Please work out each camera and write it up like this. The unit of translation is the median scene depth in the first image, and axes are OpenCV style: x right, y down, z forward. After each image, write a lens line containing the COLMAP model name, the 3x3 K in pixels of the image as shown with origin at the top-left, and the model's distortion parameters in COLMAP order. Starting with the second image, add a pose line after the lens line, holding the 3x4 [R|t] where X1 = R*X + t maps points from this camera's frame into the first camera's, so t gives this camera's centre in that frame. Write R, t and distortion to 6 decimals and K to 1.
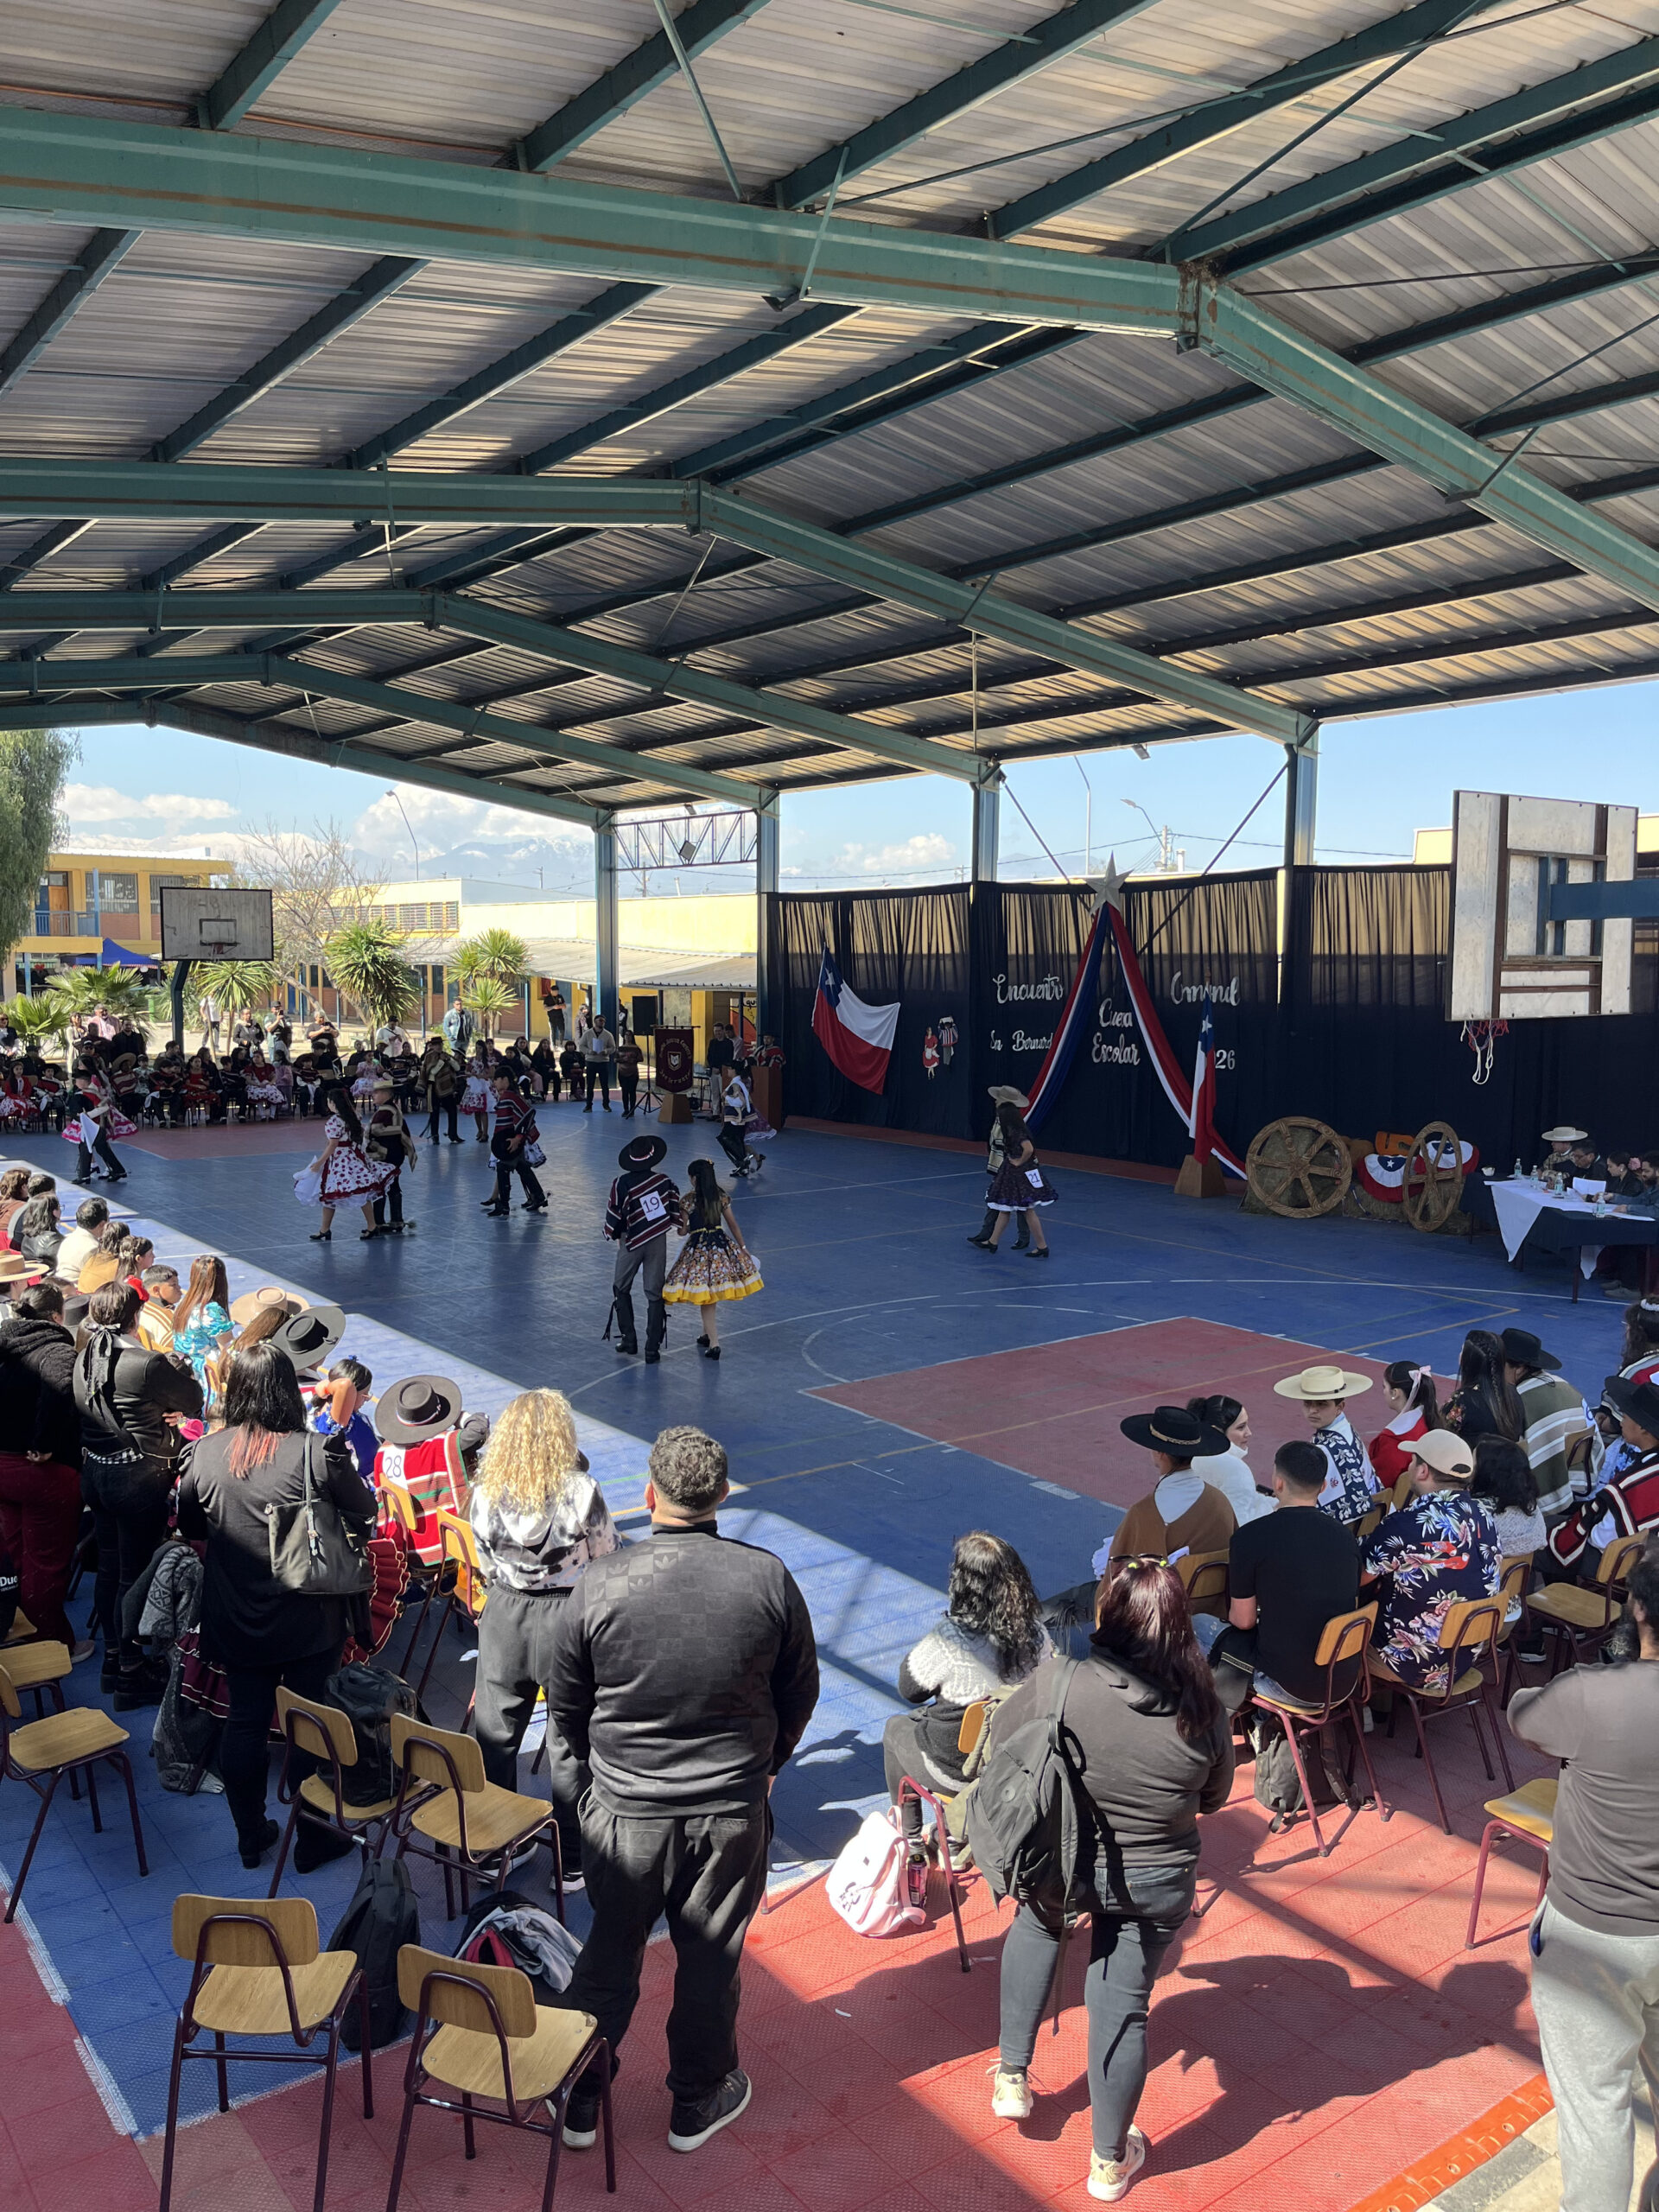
lens RADIAL K [[1659.9, 0, 857.0], [0, 1659.9, 1113.0], [0, 0, 1]] dist [0.054220, -0.066310]
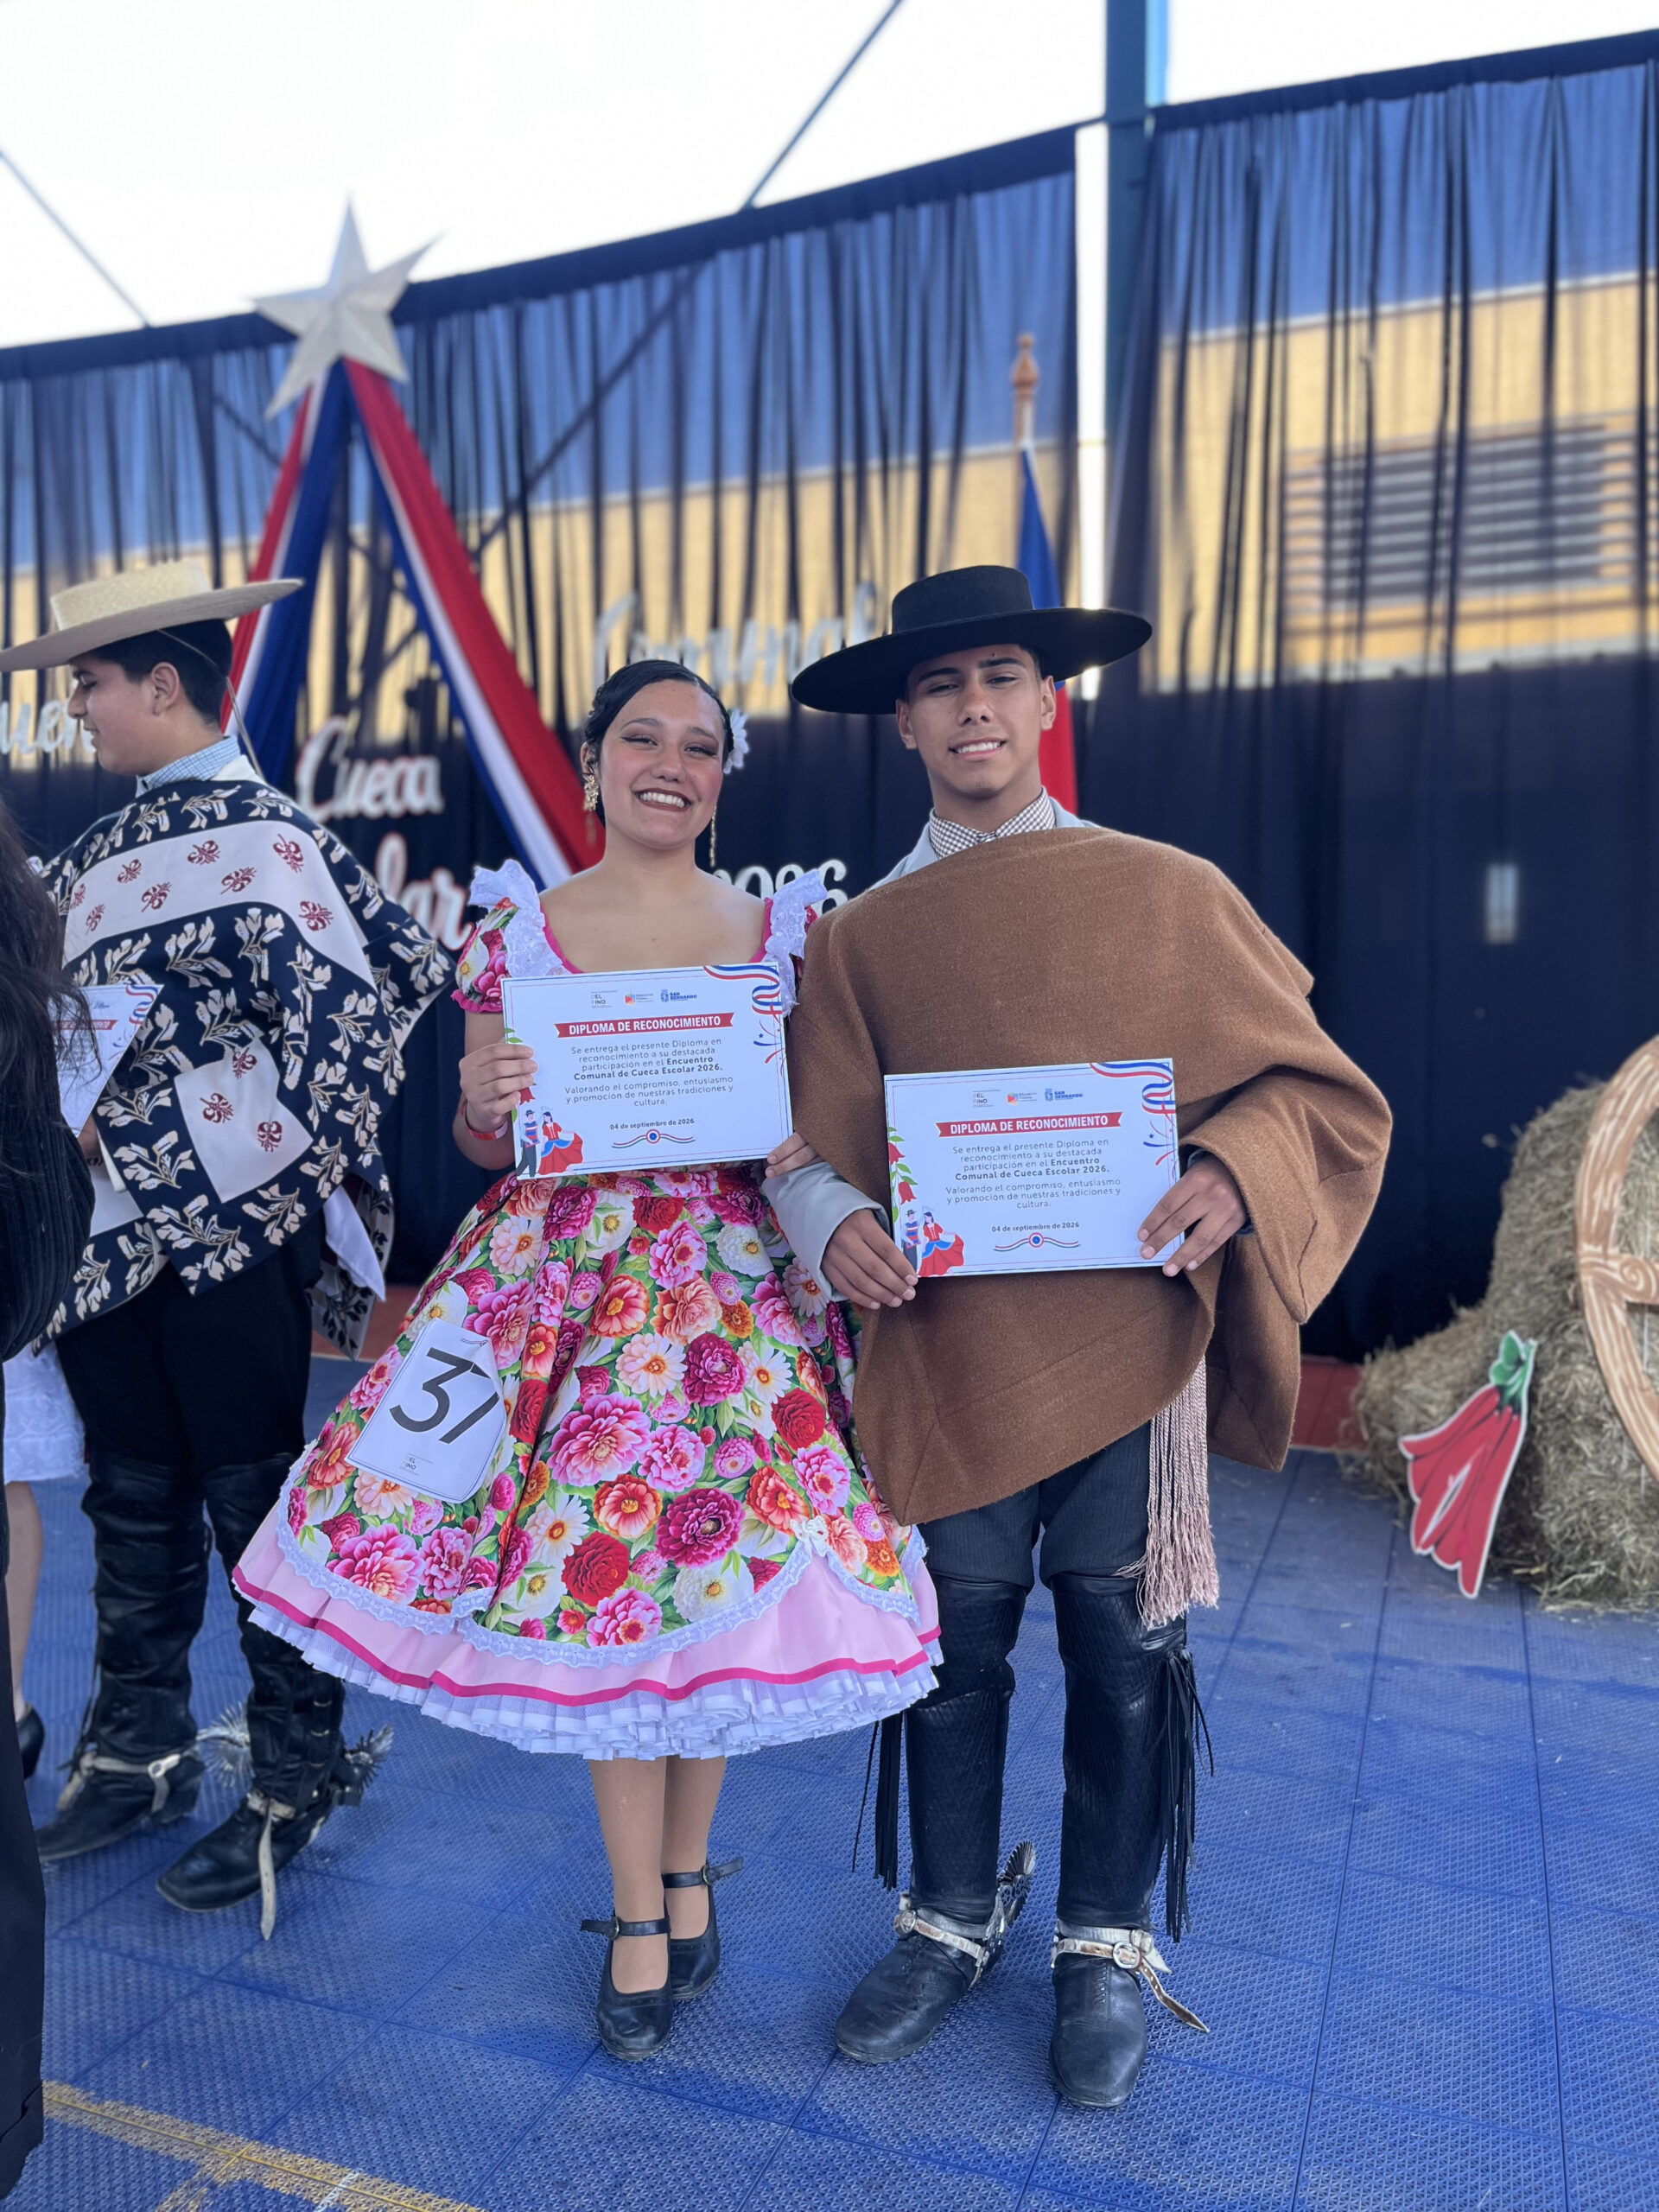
lens RADIAL K [[1659.9, 0, 808.0], [0, 1659.9, 1100.3], [0, 0, 1]] dist [0.054220, -0.066310]
pose [[0.860020, -0.022667, 0.509757, 0.071206], [0.048147, 0.998160, -0.036845, 0.010395], [-0.507984, 0.056231, 0.859529, 0.724390]]
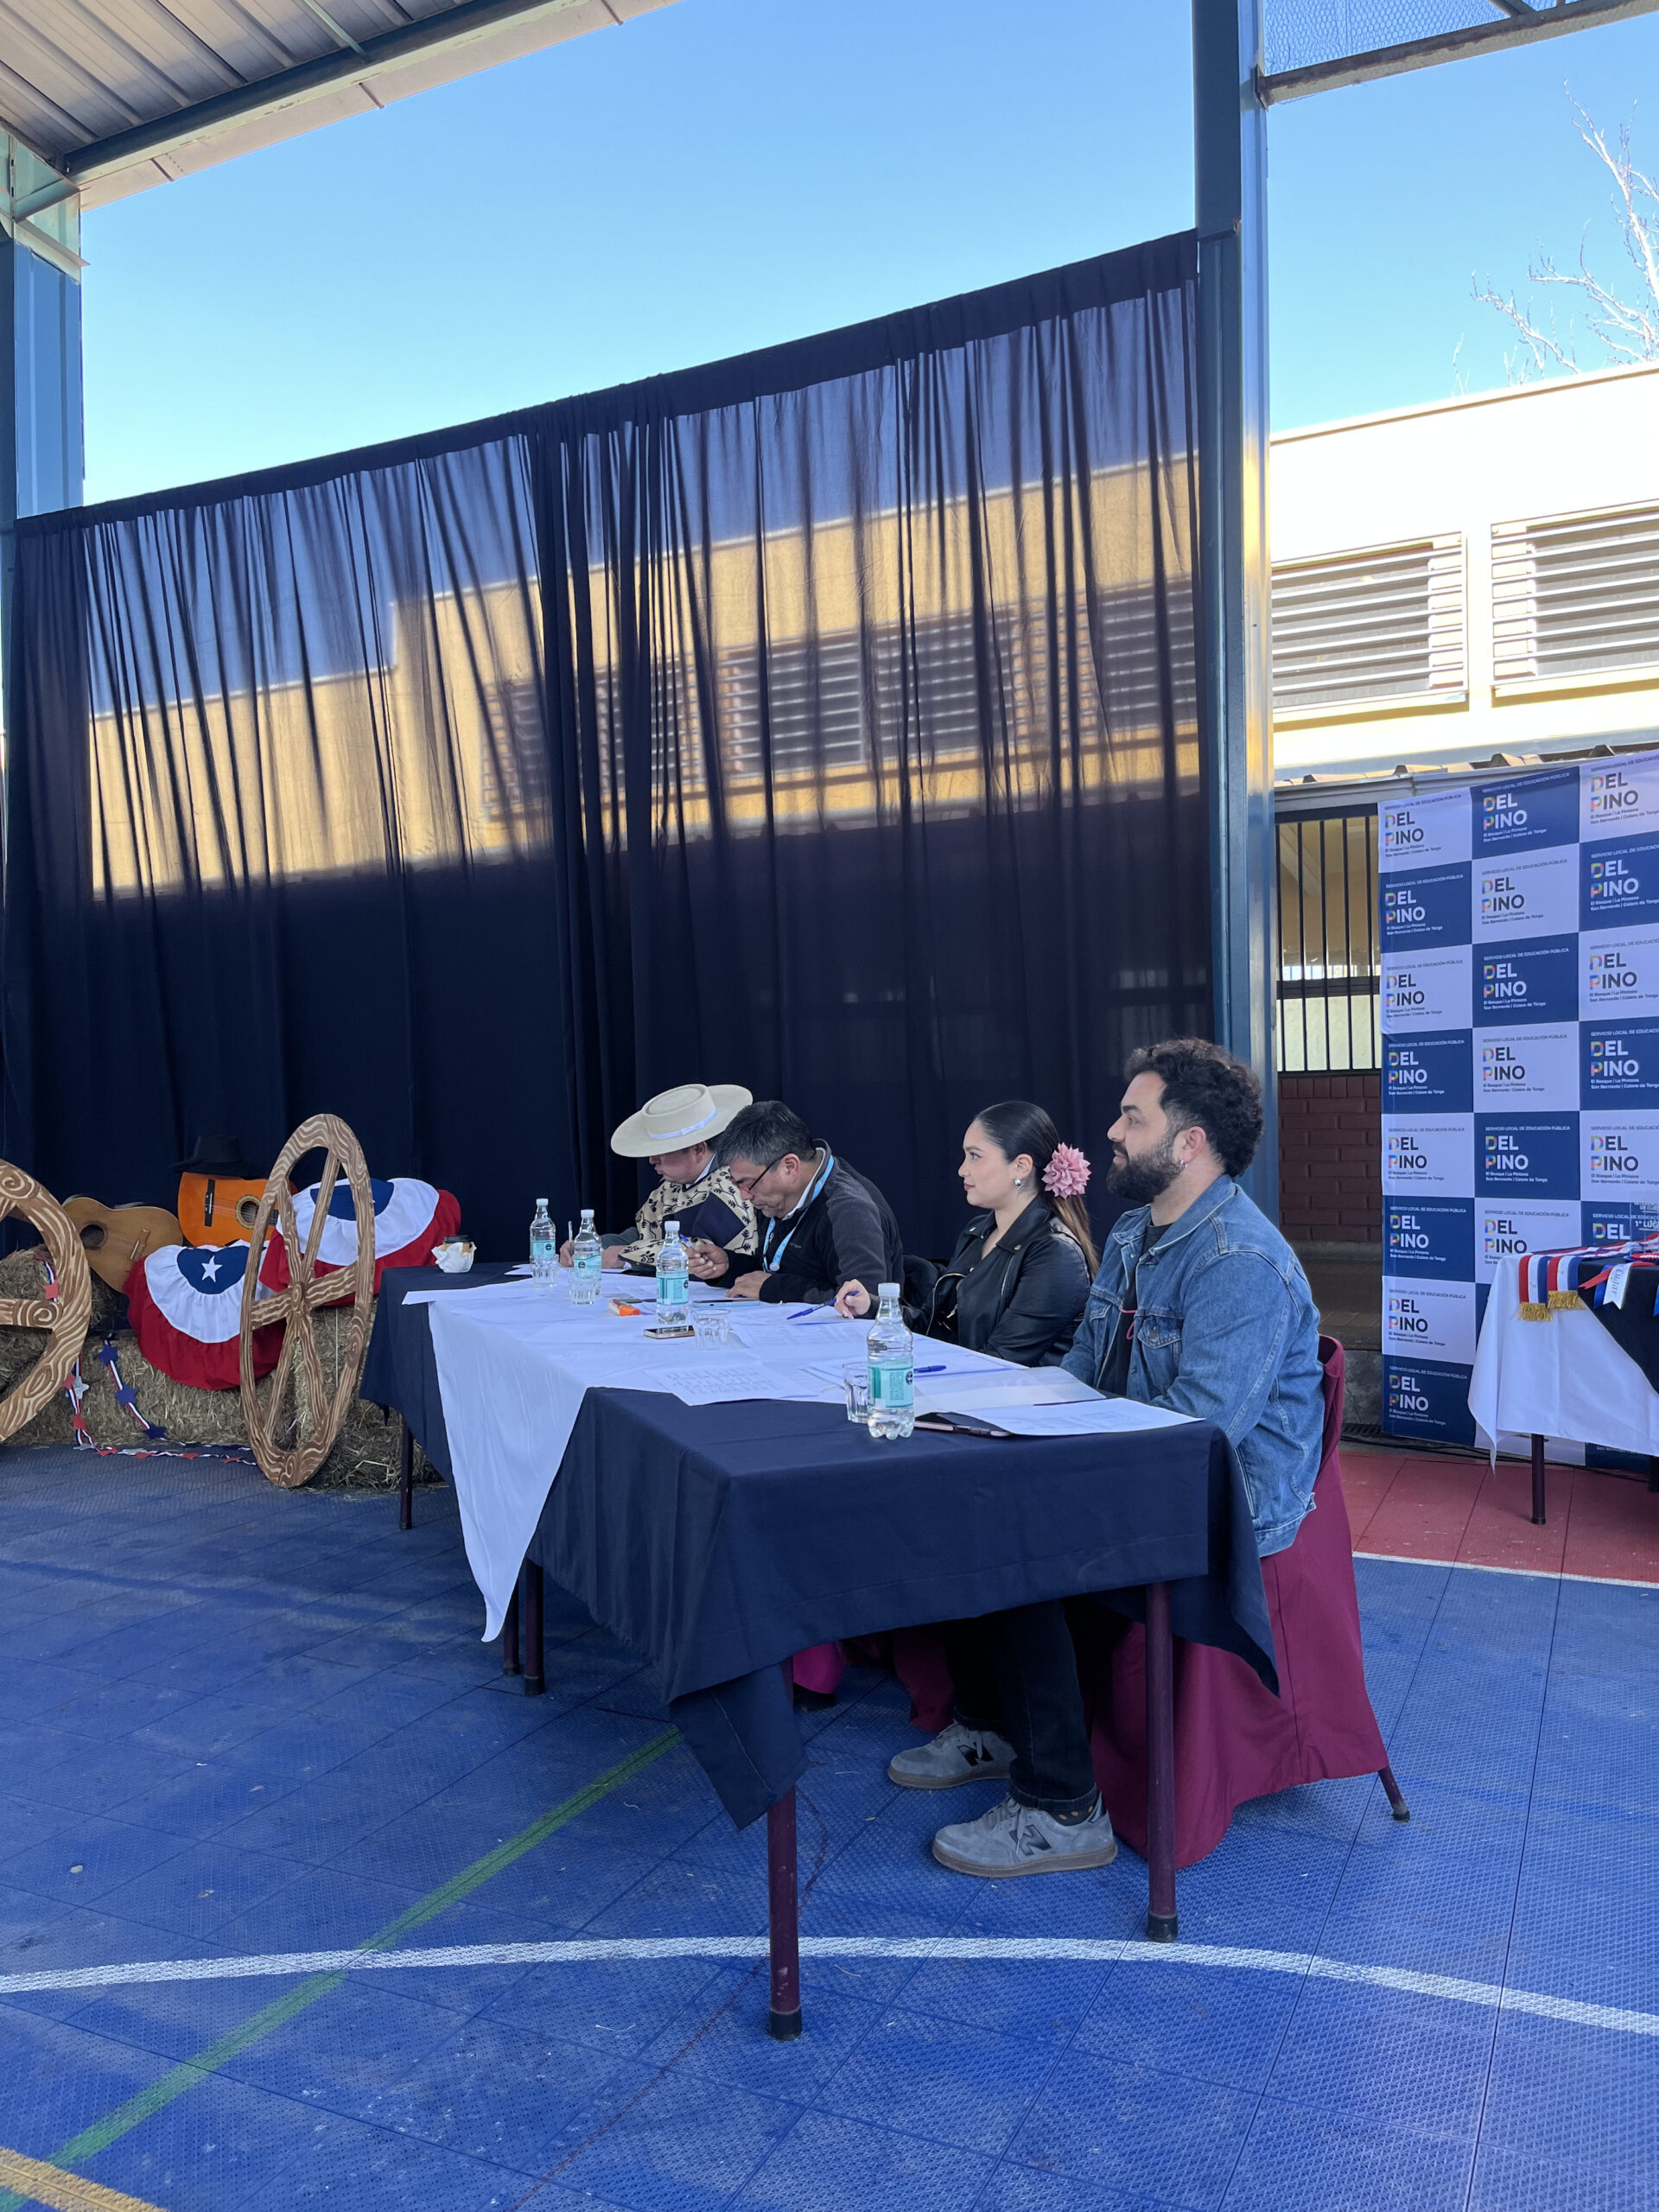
lens RADIAL K [[1659.9, 0, 835.4], [0, 1659.9, 1096.6], [0, 0, 1]] dist [0.054220, -0.066310]
pose [[0.891307, -0.012109, 0.453239, 0.224060], [0.060847, 0.993795, -0.093107, 0.027465], [-0.449300, 0.110566, 0.886513, 0.522689]]
